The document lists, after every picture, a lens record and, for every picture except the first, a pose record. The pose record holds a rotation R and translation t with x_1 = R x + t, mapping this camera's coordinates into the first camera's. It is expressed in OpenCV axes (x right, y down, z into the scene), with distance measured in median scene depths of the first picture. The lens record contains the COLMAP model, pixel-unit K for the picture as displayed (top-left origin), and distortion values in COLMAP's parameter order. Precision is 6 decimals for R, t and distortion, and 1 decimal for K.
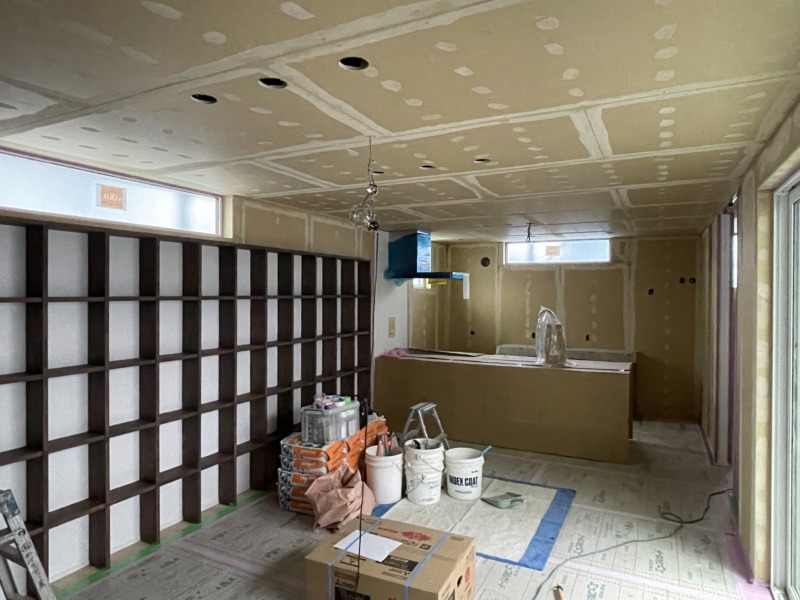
lens RADIAL K [[511.3, 0, 400.0], [0, 511.3, 300.0], [0, 0, 1]] dist [-0.000390, -0.000631]
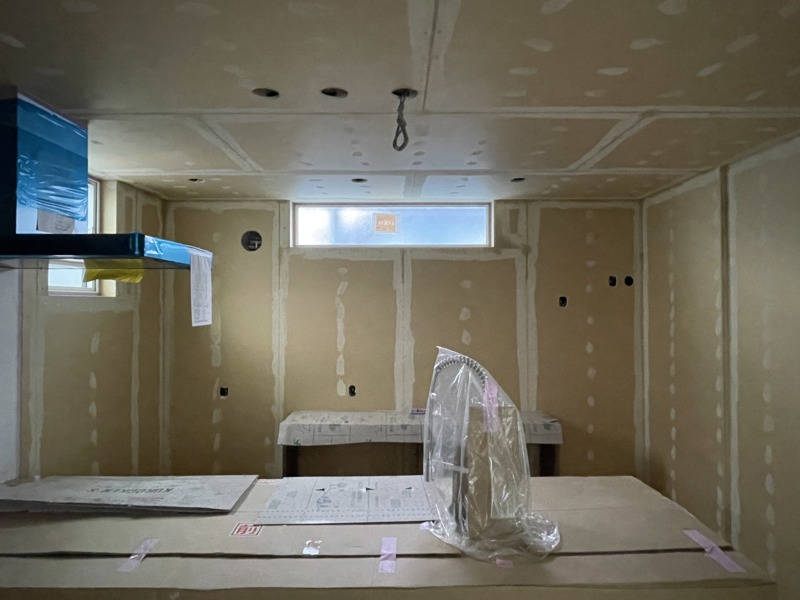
lens RADIAL K [[511.3, 0, 400.0], [0, 511.3, 300.0], [0, 0, 1]] dist [-0.000390, -0.000631]
pose [[0.890309, -0.005243, 0.455327, 0.081269], [0.015066, 0.999725, -0.017946, -0.010041], [-0.455108, 0.022838, 0.890143, 0.568485]]
